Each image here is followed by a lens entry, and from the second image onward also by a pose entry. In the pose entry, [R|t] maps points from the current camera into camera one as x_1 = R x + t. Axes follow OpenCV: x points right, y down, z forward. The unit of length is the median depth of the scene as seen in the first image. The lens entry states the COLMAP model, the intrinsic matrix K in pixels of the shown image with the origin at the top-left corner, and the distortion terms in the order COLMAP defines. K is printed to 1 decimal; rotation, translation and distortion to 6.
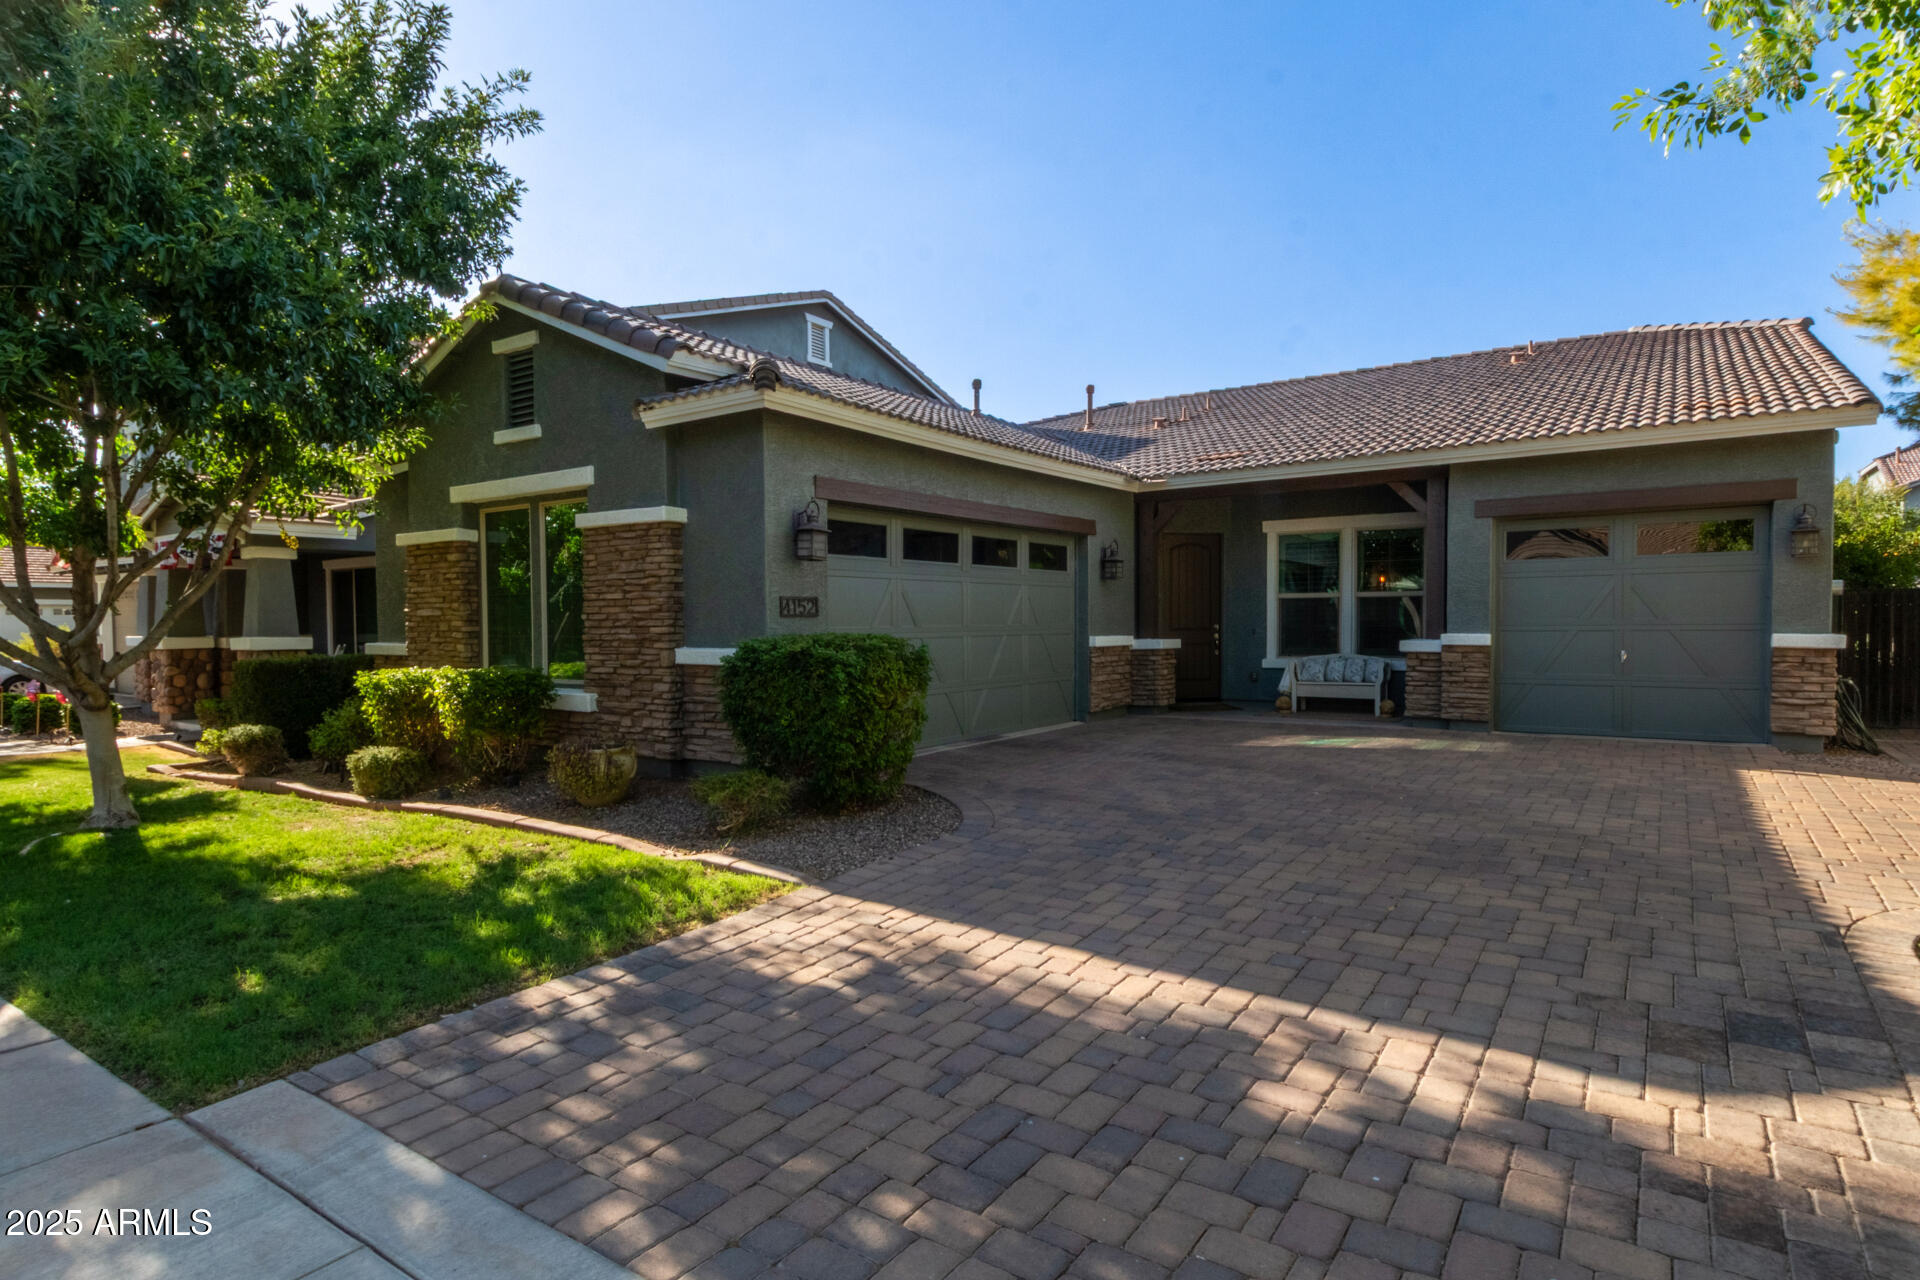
lens RADIAL K [[888.9, 0, 975.6], [0, 888.9, 637.2], [0, 0, 1]] dist [0.012961, -0.006106]
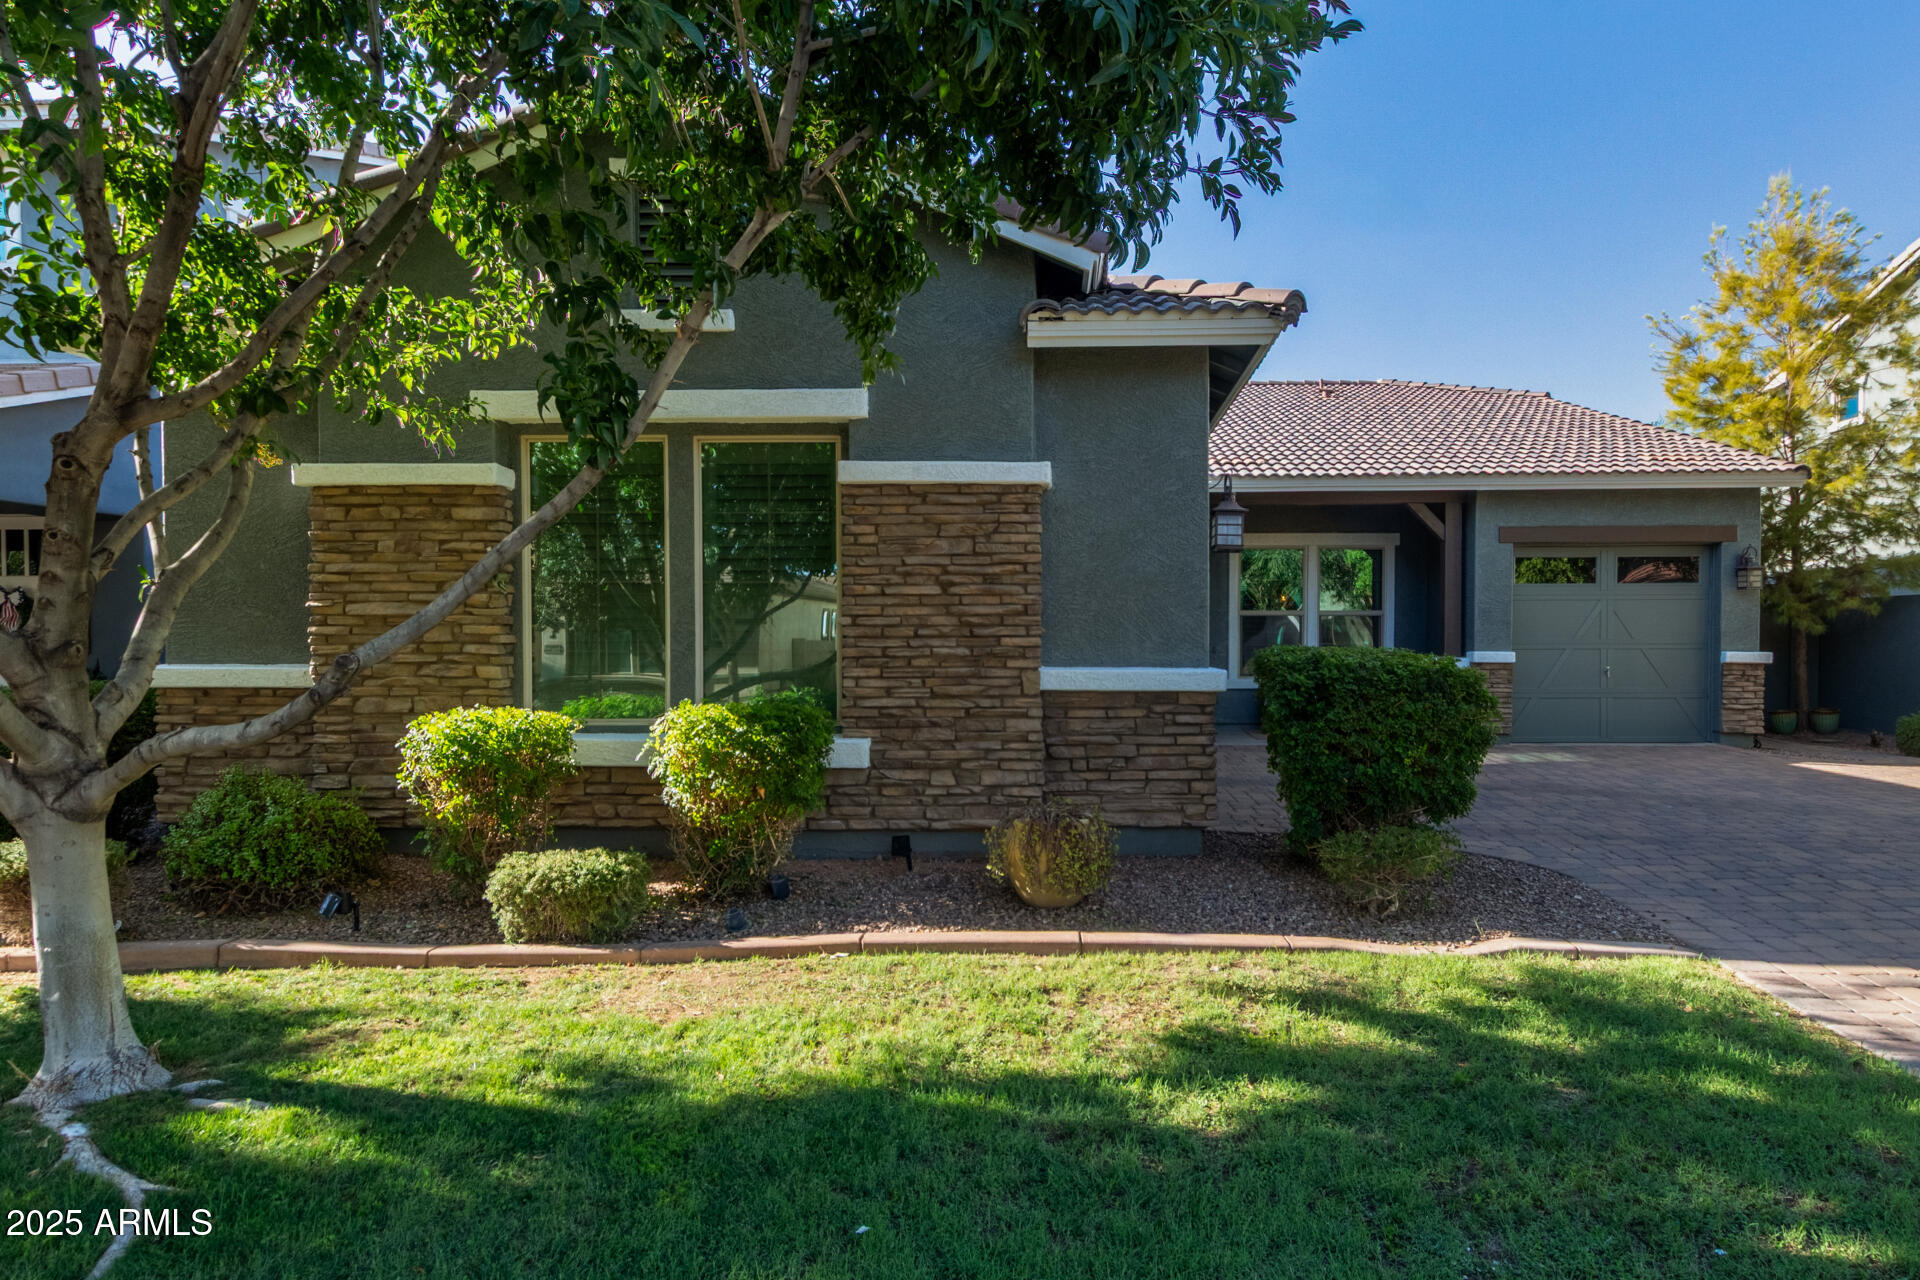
lens RADIAL K [[1023.4, 0, 957.6], [0, 1023.4, 651.6], [0, 0, 1]] dist [0.003646, -0.000472]
pose [[0.868563, 0.002305, 0.495573, -0.738831], [0.001705, 0.999969, -0.007639, 0.005314], [-0.495575, 0.007480, 0.868533, 0.318248]]
